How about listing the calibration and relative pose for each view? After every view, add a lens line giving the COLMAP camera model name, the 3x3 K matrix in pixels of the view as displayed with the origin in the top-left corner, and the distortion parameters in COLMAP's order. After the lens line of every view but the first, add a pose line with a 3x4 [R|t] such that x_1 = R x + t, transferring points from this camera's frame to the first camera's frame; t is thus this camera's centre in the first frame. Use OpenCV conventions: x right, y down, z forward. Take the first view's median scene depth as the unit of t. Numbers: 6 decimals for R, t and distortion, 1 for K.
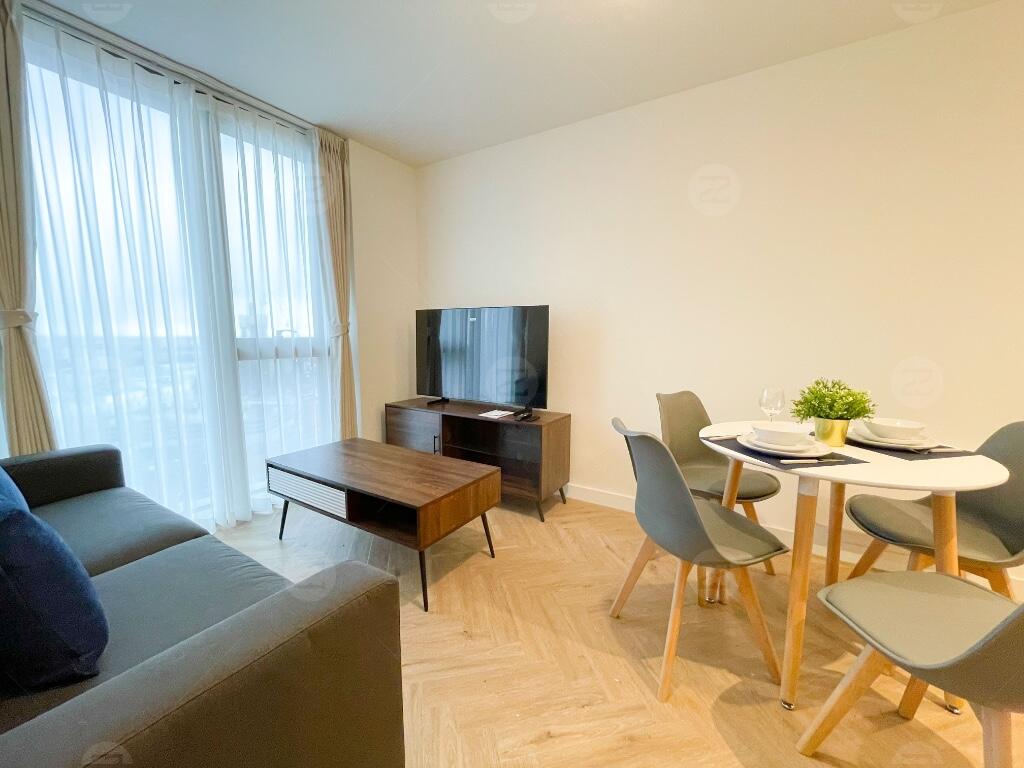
lens RADIAL K [[413.2, 0, 512.0], [0, 413.2, 384.0], [0, 0, 1]] dist [-0.000702, -0.000170]
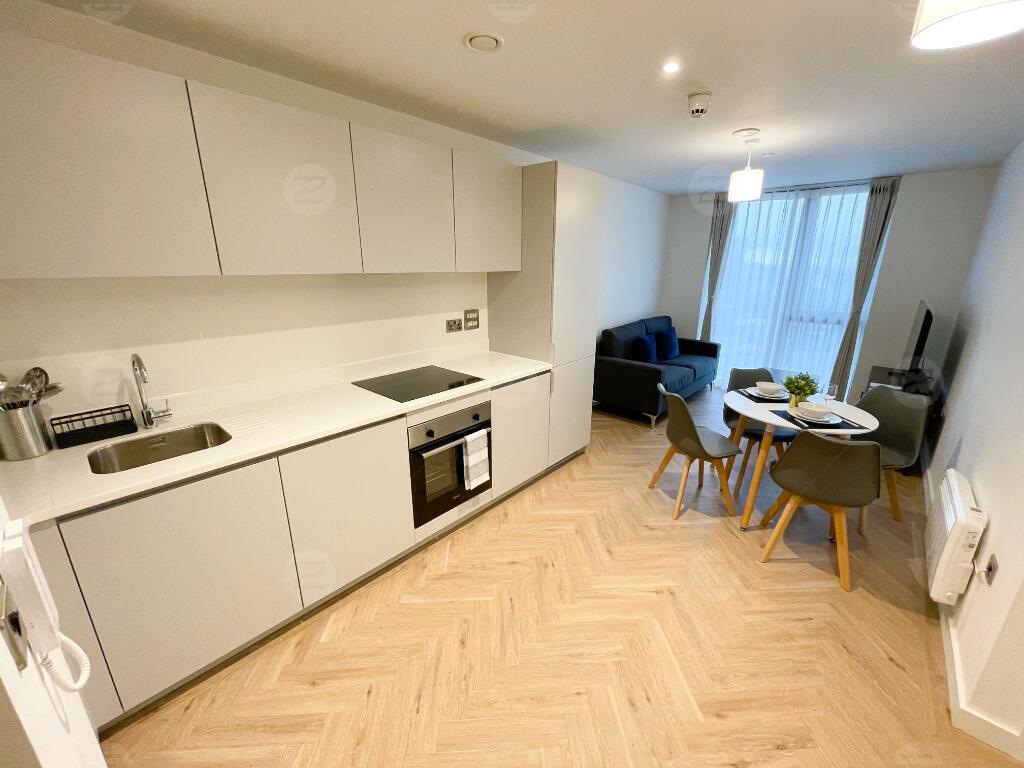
lens RADIAL K [[413.2, 0, 512.0], [0, 413.2, 384.0], [0, 0, 1]] dist [-0.000702, -0.000170]
pose [[-0.192057, 0.274967, -0.942076, 1.462983], [-0.131471, 0.944085, 0.302356, -0.187384], [0.972538, 0.181925, -0.145168, 0.048490]]
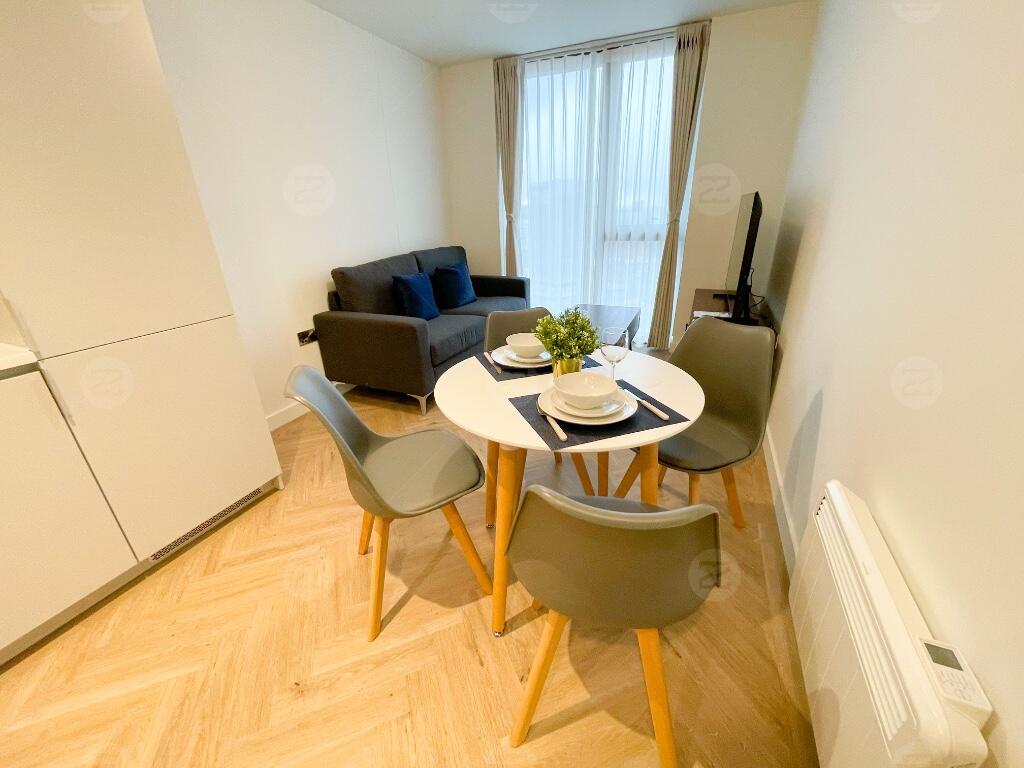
lens RADIAL K [[412.9, 0, 512.0], [0, 412.9, 384.0], [0, 0, 1]] dist [-0.003478, -0.000219]
pose [[0.118321, 0.380915, -0.917008, 0.863668], [-0.097015, 0.923512, 0.371098, -0.098622], [0.988225, 0.045055, 0.146225, 0.438789]]
